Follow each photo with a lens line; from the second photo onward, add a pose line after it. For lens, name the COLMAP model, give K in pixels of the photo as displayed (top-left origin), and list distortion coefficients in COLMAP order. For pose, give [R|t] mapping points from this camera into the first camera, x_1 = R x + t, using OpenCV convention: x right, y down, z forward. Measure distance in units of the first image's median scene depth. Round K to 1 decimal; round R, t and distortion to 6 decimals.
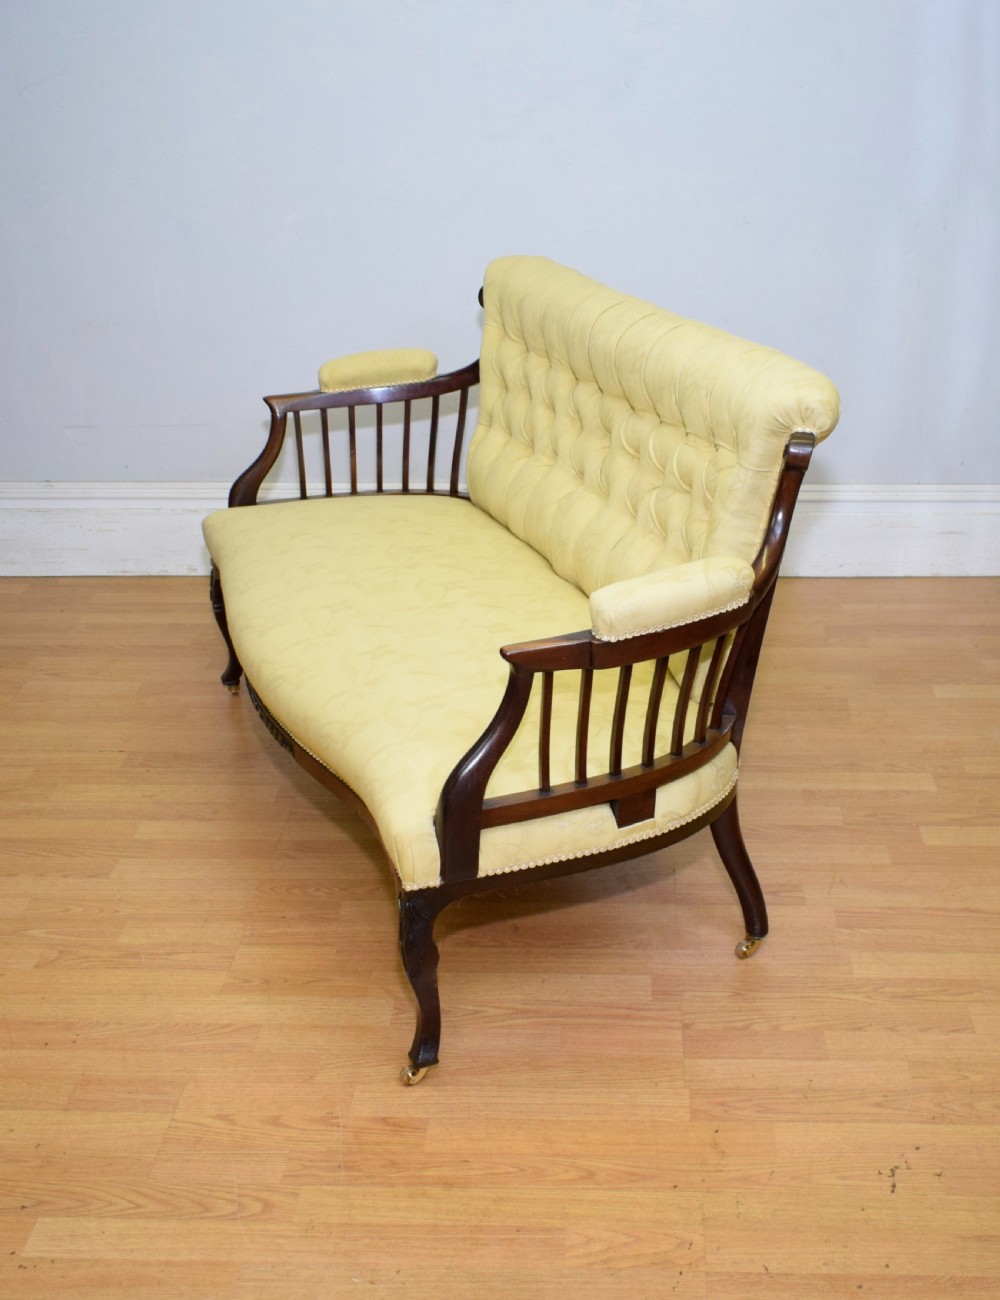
lens RADIAL K [[1757.2, 0, 502.8], [0, 1757.2, 650.0], [0, 0, 1]] dist [-0.007305, -0.050895]
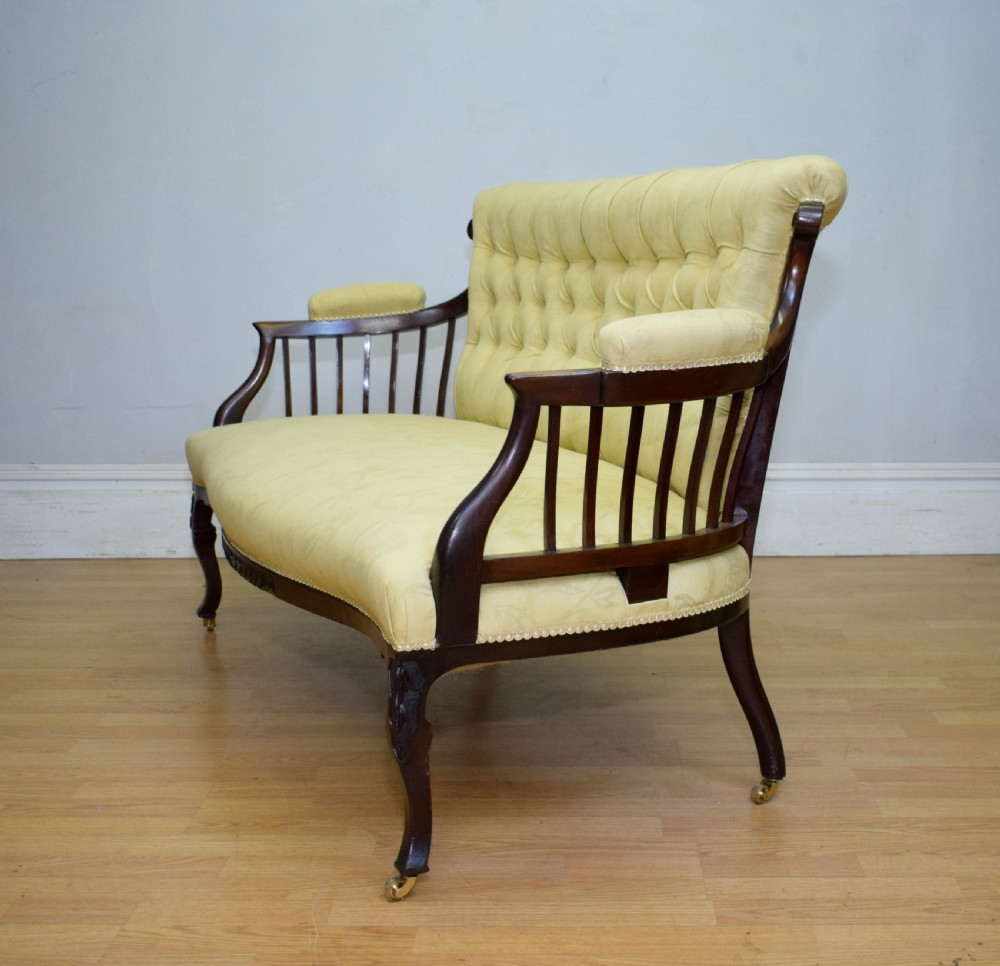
lens RADIAL K [[1623.9, 0, 499.8], [0, 1623.9, 484.9], [0, 0, 1]] dist [-0.019399, -0.015295]
pose [[0.999664, 0.010352, 0.023777, -0.021376], [-0.004327, 0.970603, -0.240648, 0.233418], [-0.025570, 0.240464, 0.970321, 0.155631]]
